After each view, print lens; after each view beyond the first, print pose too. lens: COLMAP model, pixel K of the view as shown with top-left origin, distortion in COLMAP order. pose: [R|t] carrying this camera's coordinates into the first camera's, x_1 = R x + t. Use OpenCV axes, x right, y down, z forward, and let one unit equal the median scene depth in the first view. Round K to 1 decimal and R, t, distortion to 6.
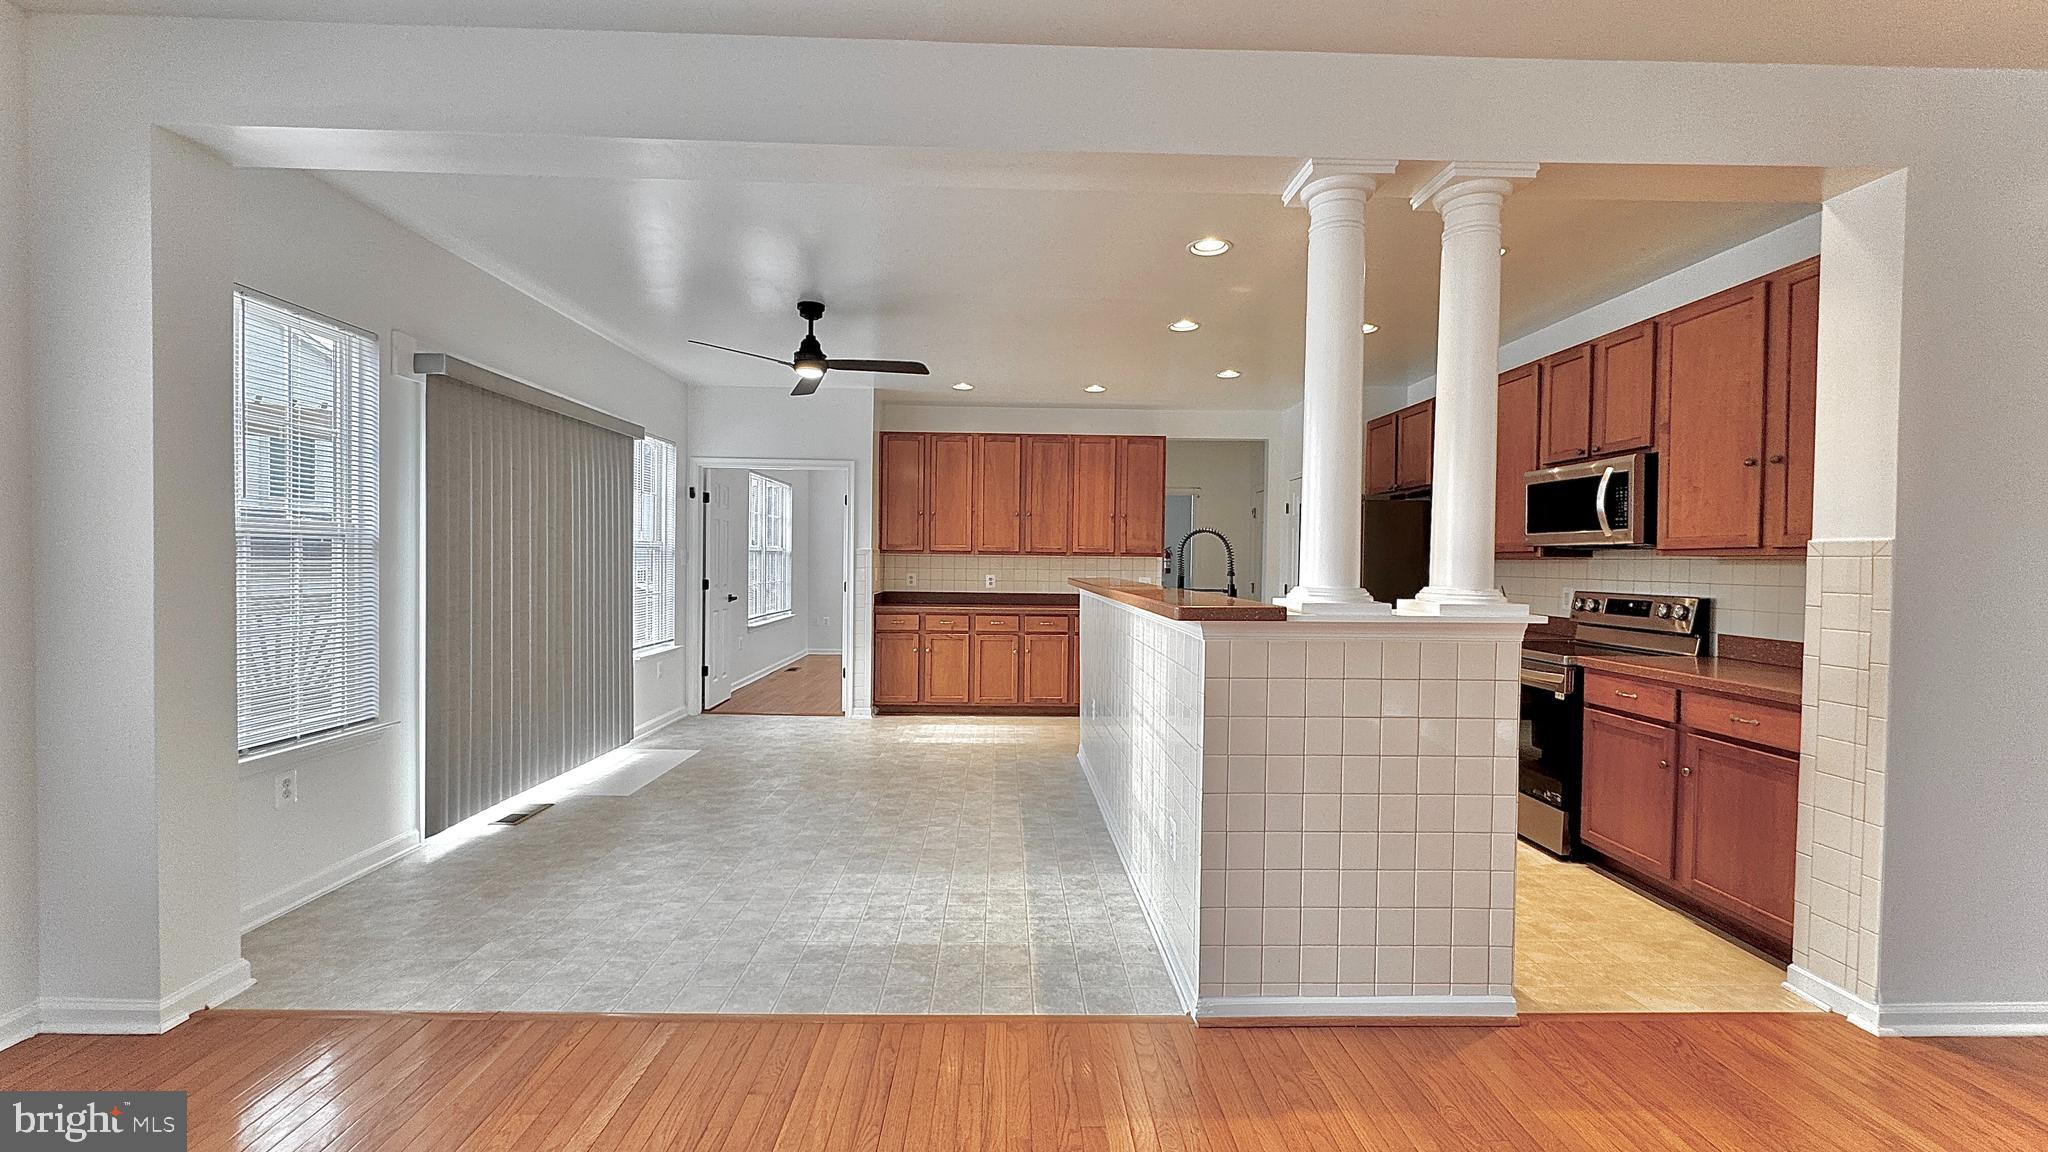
lens RADIAL K [[813.9, 0, 1022.9], [0, 813.9, 577.4], [0, 0, 1]] dist [-0.003283, -0.000095]
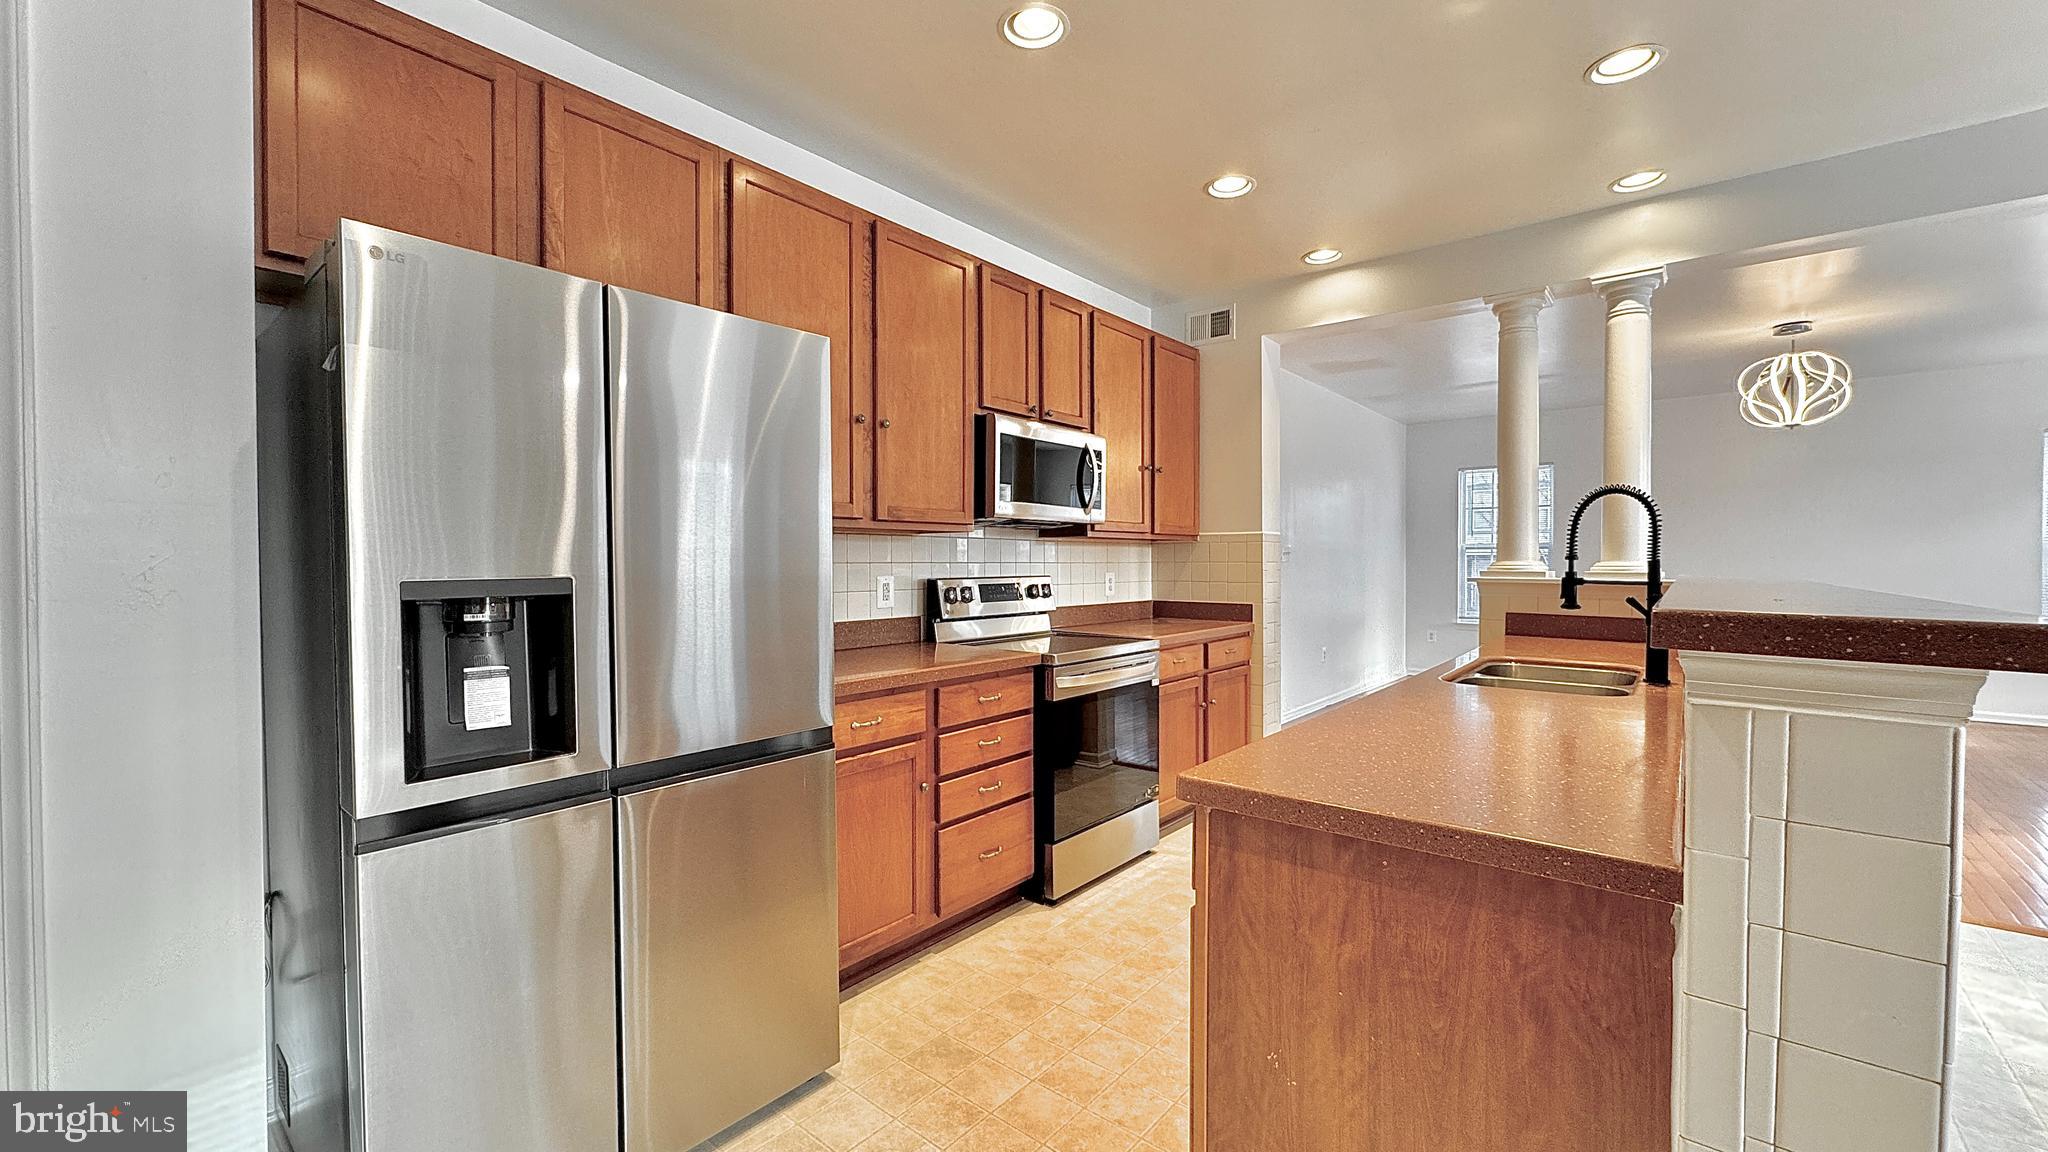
lens RADIAL K [[813.9, 0, 1024.2], [0, 813.9, 571.9], [0, 0, 1]] dist [-0.003283, -0.000095]
pose [[-0.754340, -0.021371, 0.656136, 0.132104], [0.000354, 0.999457, 0.032960, -0.013683], [-0.656484, 0.025096, -0.753923, 1.627616]]
